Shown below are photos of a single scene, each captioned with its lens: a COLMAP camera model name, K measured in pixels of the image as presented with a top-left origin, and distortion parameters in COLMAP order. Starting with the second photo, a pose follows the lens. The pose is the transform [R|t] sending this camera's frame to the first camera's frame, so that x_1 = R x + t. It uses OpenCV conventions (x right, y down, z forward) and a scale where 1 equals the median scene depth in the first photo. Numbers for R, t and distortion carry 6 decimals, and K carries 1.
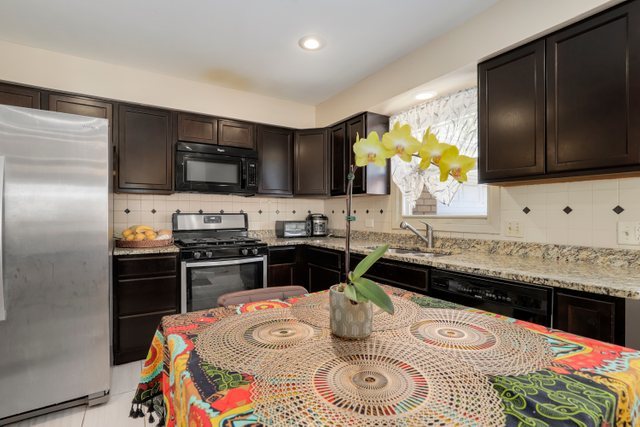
lens RADIAL K [[308.5, 0, 320.0], [0, 308.5, 214.1], [0, 0, 1]] dist [-0.000658, -0.000123]
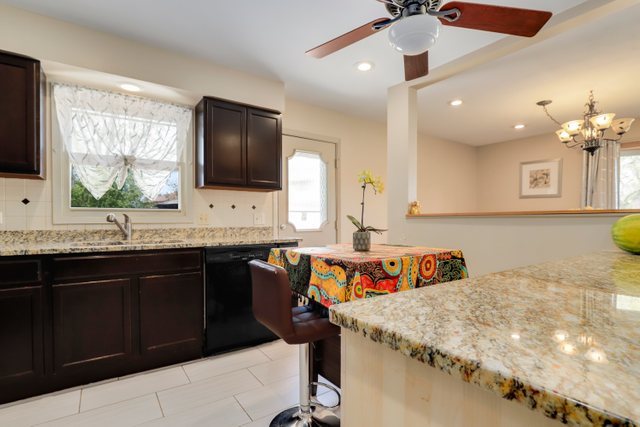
lens RADIAL K [[308.5, 0, 317.4], [0, 308.5, 218.5], [0, 0, 1]] dist [-0.000658, -0.000123]
pose [[-0.068956, 0.008544, 0.997583, -0.698949], [0.000847, 0.999963, -0.008506, 0.048517], [-0.997619, 0.000259, -0.068960, 0.473308]]
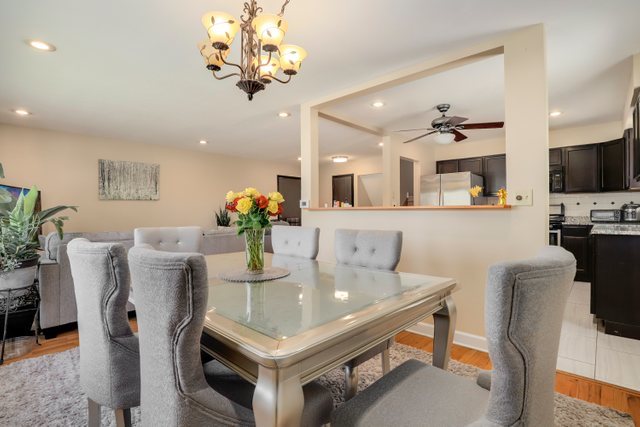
lens RADIAL K [[308.5, 0, 318.7], [0, 308.5, 214.8], [0, 0, 1]] dist [-0.000658, -0.000123]
pose [[0.265197, 0.010015, -0.964142, 2.005741], [0.004040, 0.999926, 0.011498, 0.054085], [0.964186, -0.006944, 0.265137, -1.299471]]
